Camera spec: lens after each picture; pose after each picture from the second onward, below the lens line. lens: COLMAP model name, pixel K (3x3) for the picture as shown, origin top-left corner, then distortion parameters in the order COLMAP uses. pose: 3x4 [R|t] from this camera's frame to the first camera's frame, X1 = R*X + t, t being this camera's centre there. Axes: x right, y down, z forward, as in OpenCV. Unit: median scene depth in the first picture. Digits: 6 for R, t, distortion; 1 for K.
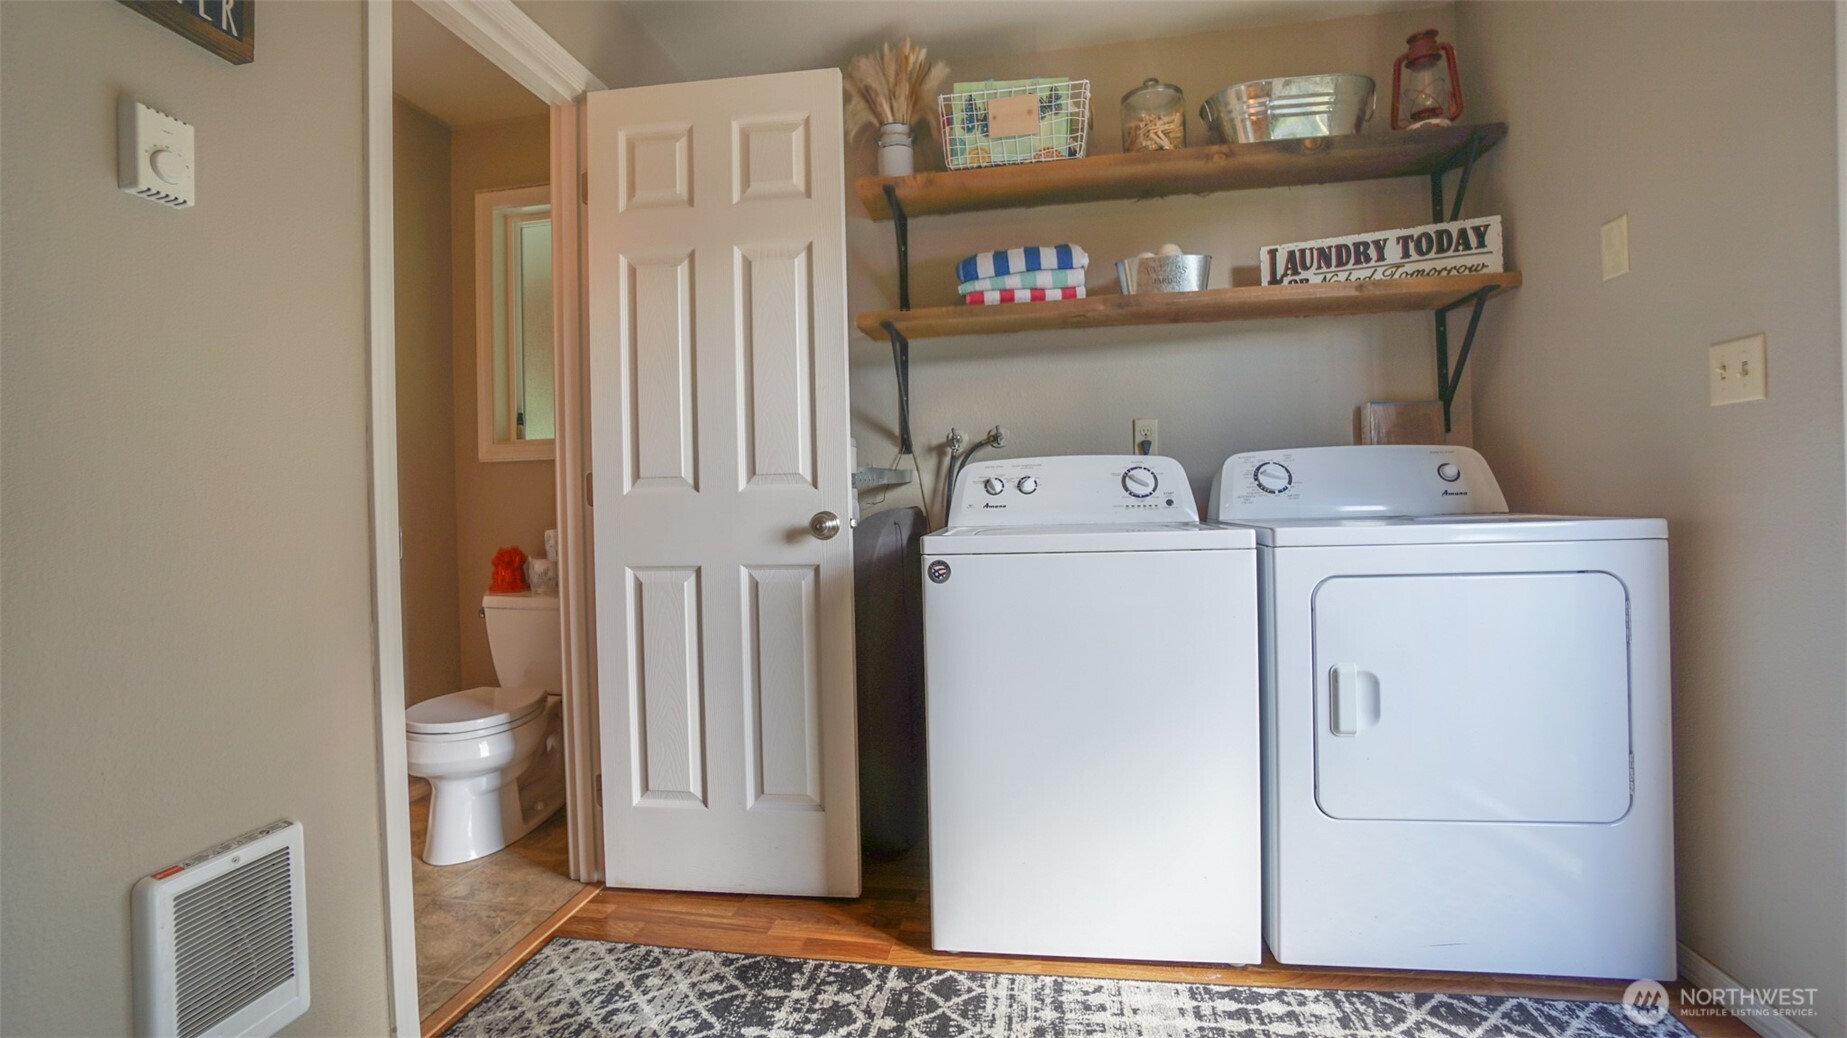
lens RADIAL K [[825.0, 0, 875.4], [0, 825.0, 498.4], [0, 0, 1]] dist [-0.051272, 0.012820]
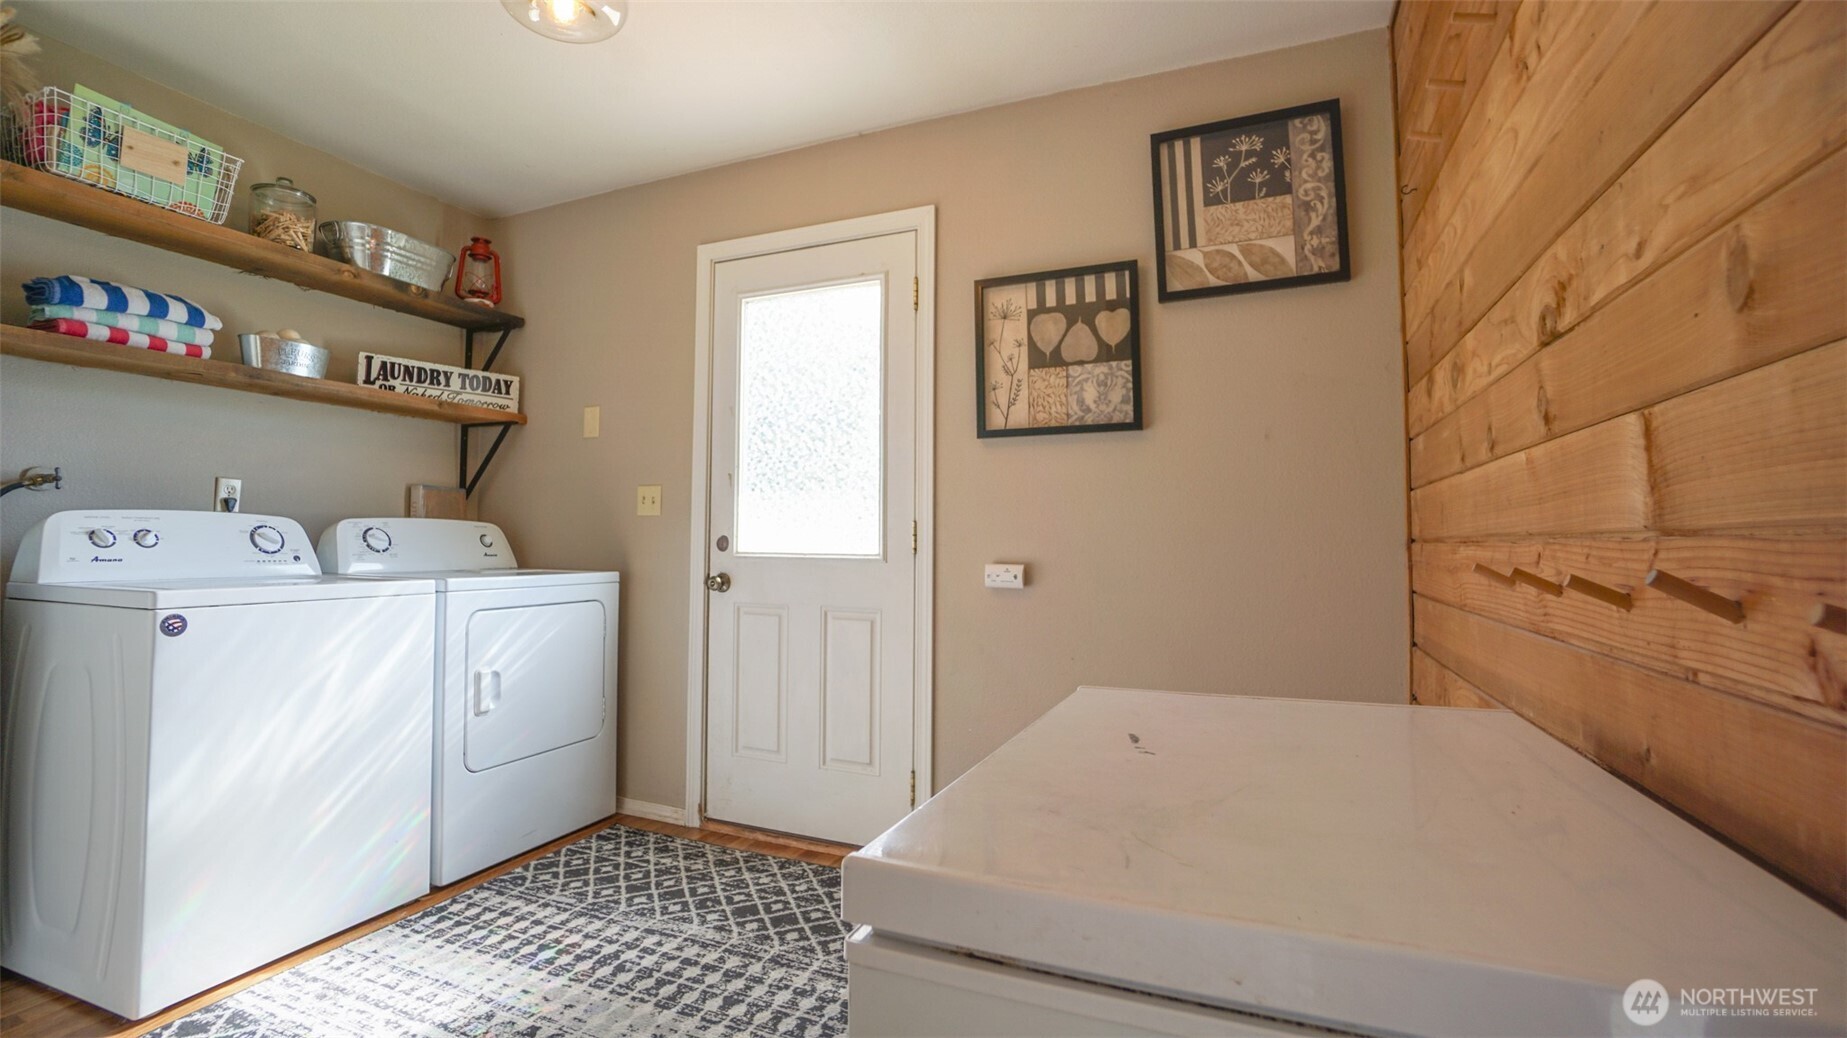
lens RADIAL K [[825.0, 0, 919.1], [0, 825.0, 522.6], [0, 0, 1]] dist [-0.051272, 0.012820]
pose [[0.199785, 0.051676, 0.978476, -0.556456], [-0.014318, 0.998656, -0.049818, -0.001668], [-0.979735, -0.004057, 0.200256, -0.078445]]
